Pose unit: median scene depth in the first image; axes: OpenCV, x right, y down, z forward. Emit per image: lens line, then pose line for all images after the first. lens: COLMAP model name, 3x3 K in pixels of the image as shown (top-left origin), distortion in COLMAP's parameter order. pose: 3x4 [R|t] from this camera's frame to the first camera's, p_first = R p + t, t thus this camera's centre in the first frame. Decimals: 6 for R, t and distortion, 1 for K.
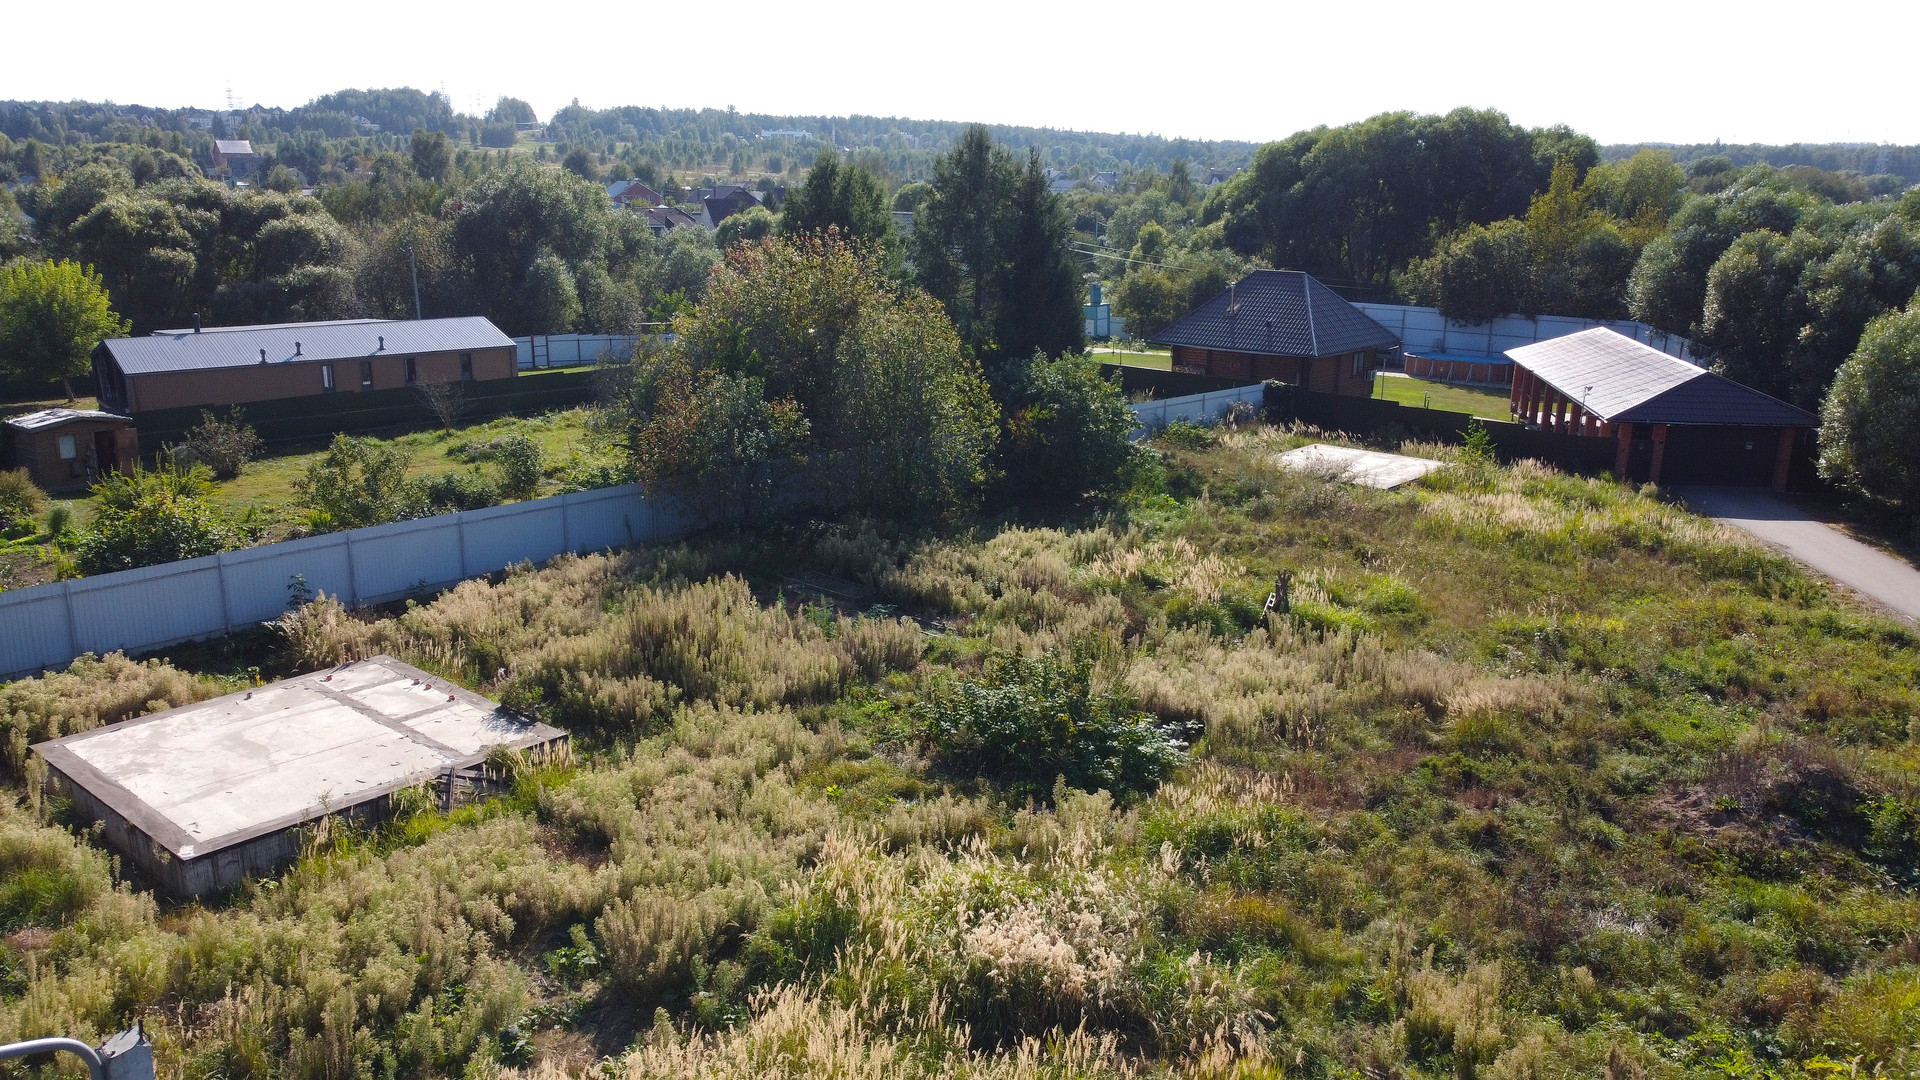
lens RADIAL K [[1450.9, 0, 951.6], [0, 1450.9, 543.4], [0, 0, 1]] dist [0.003591, -0.007913]
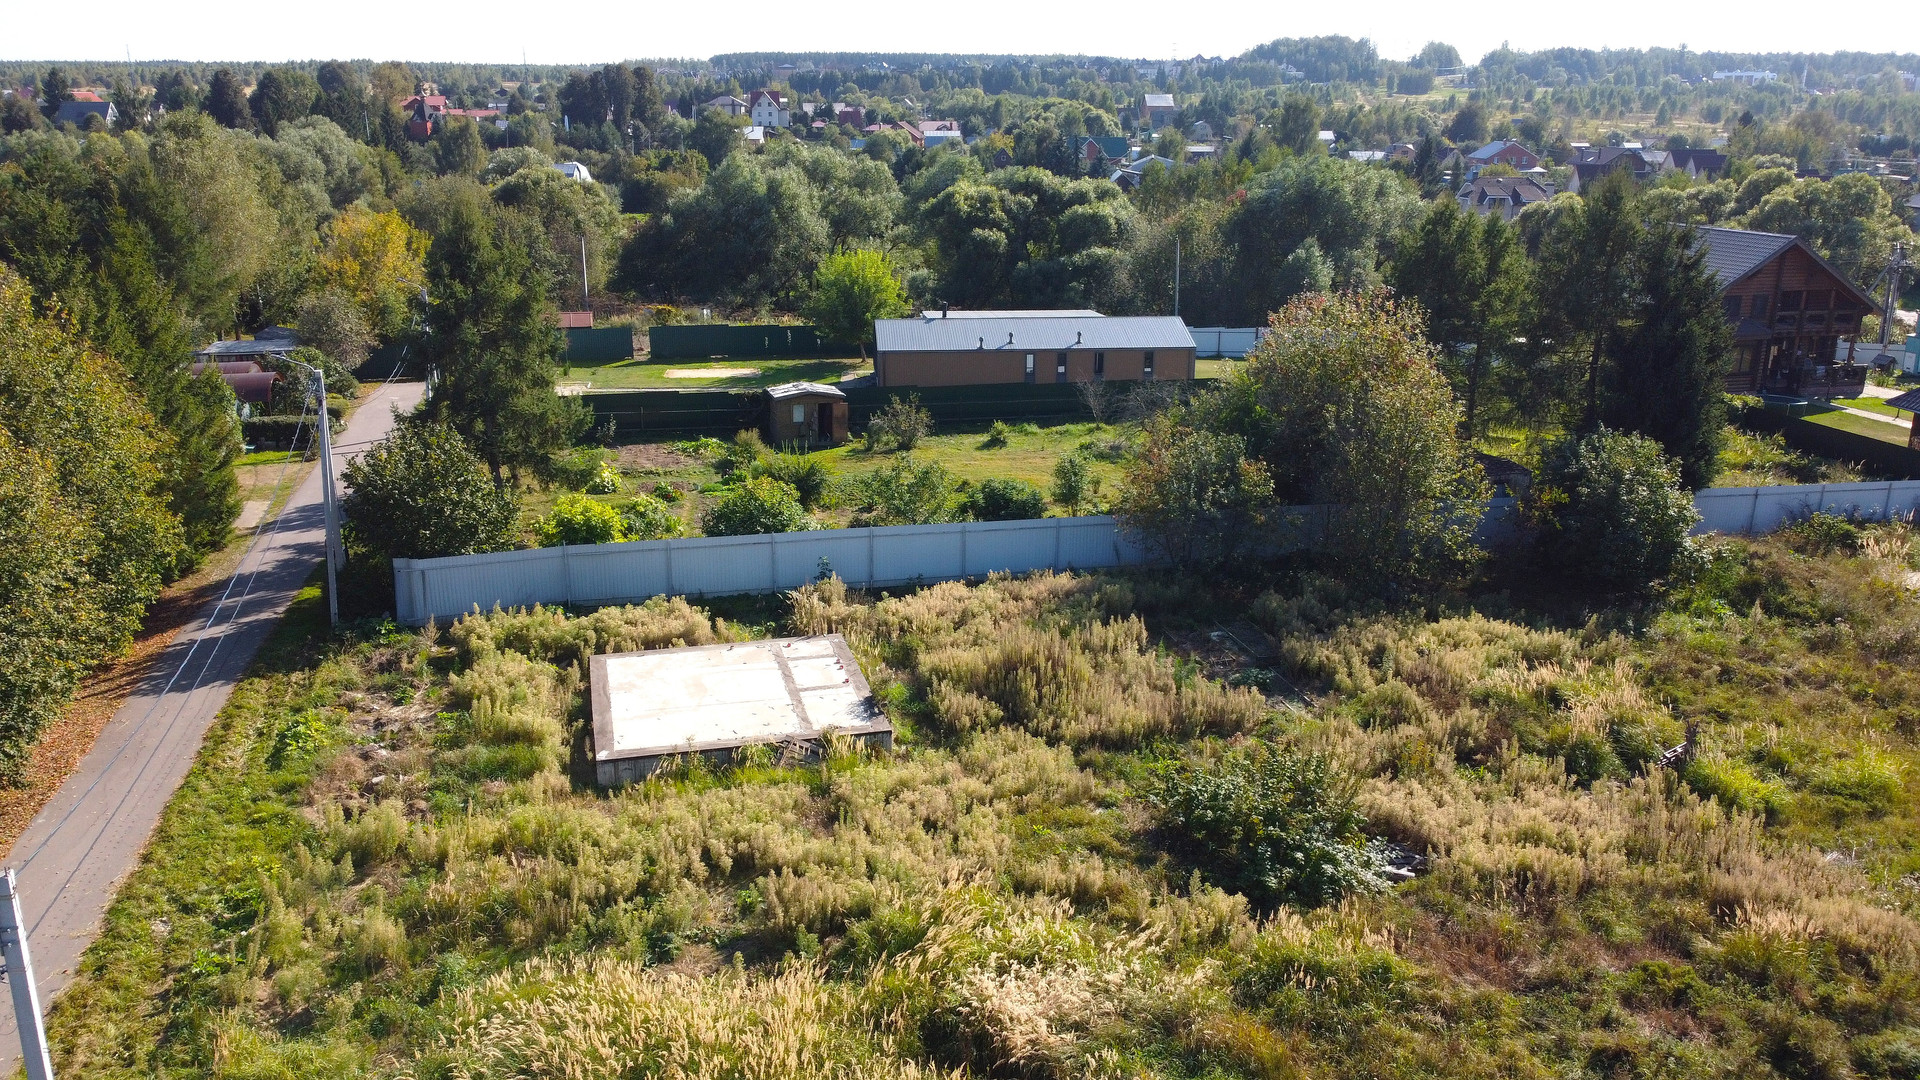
lens RADIAL K [[1450.9, 0, 951.6], [0, 1450.9, 543.4], [0, 0, 1]] dist [0.003591, -0.007913]
pose [[0.825884, 0.159972, -0.540671, 0.333670], [-0.139441, 0.987070, 0.079054, -0.104836], [0.546326, 0.010102, 0.837512, -0.031148]]
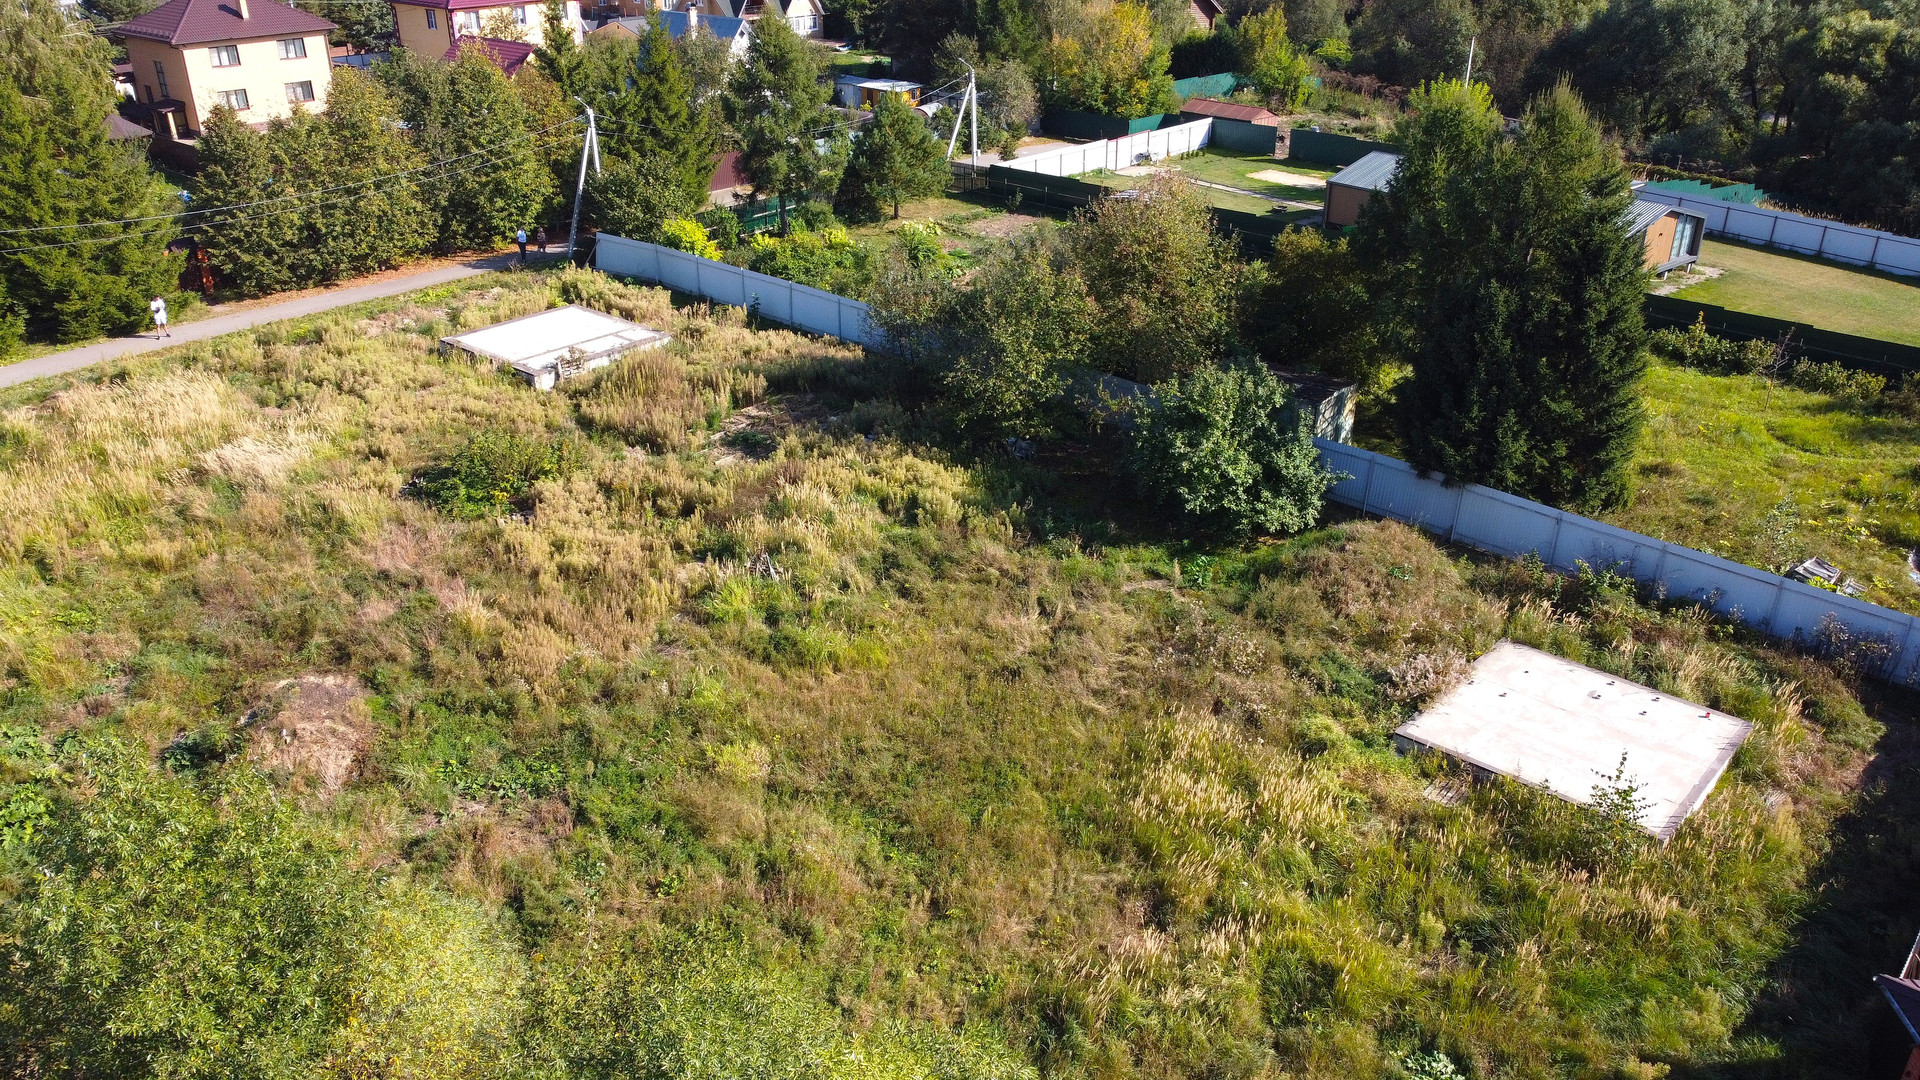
lens RADIAL K [[1450.9, 0, 951.6], [0, 1450.9, 543.4], [0, 0, 1]] dist [0.003591, -0.007913]
pose [[-0.006965, 0.432259, -0.901722, 1.292763], [-0.249072, 0.872575, 0.420211, -0.514020], [0.968460, 0.227520, 0.101586, 1.074379]]
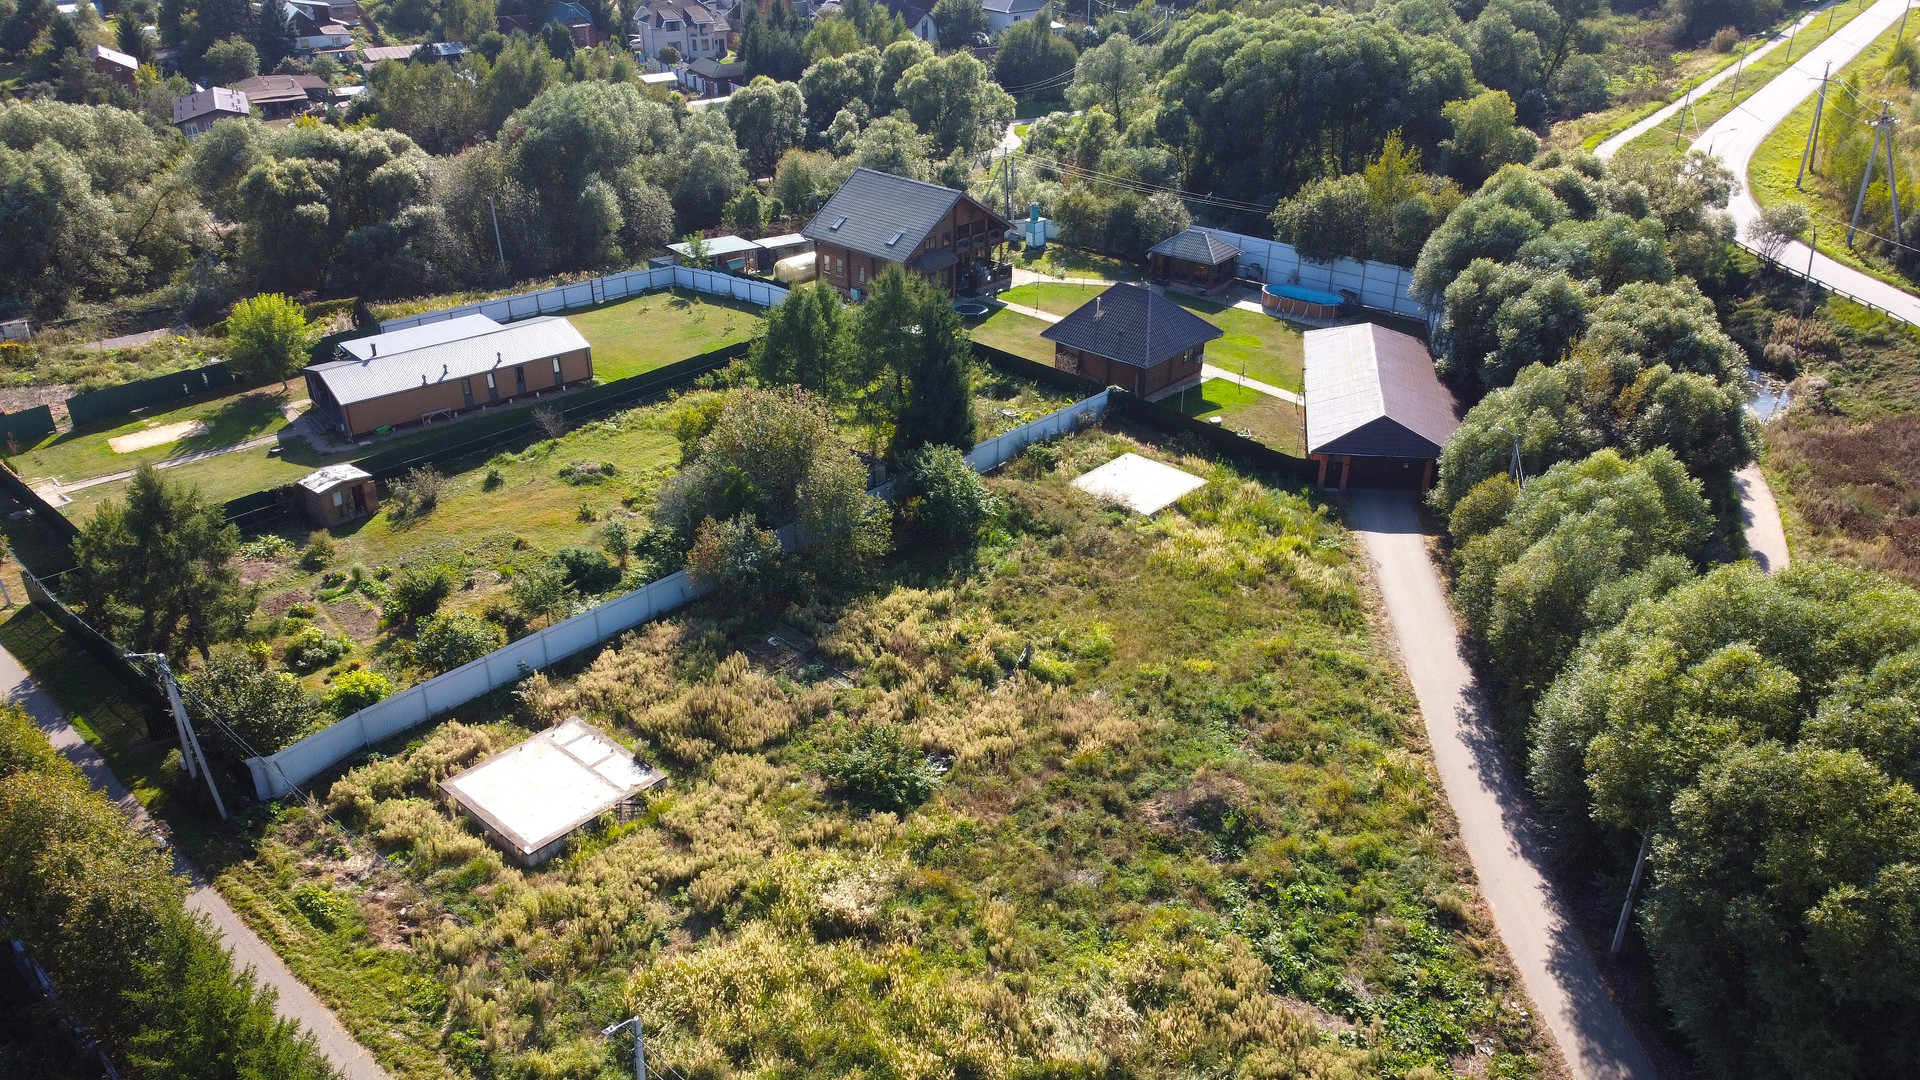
lens RADIAL K [[1450.9, 0, 951.6], [0, 1450.9, 543.4], [0, 0, 1]] dist [0.003591, -0.007913]
pose [[0.999736, 0.004319, -0.022547, 0.177743], [0.001070, 0.972309, 0.233695, -0.574771], [0.022932, -0.233657, 0.972049, -0.854129]]
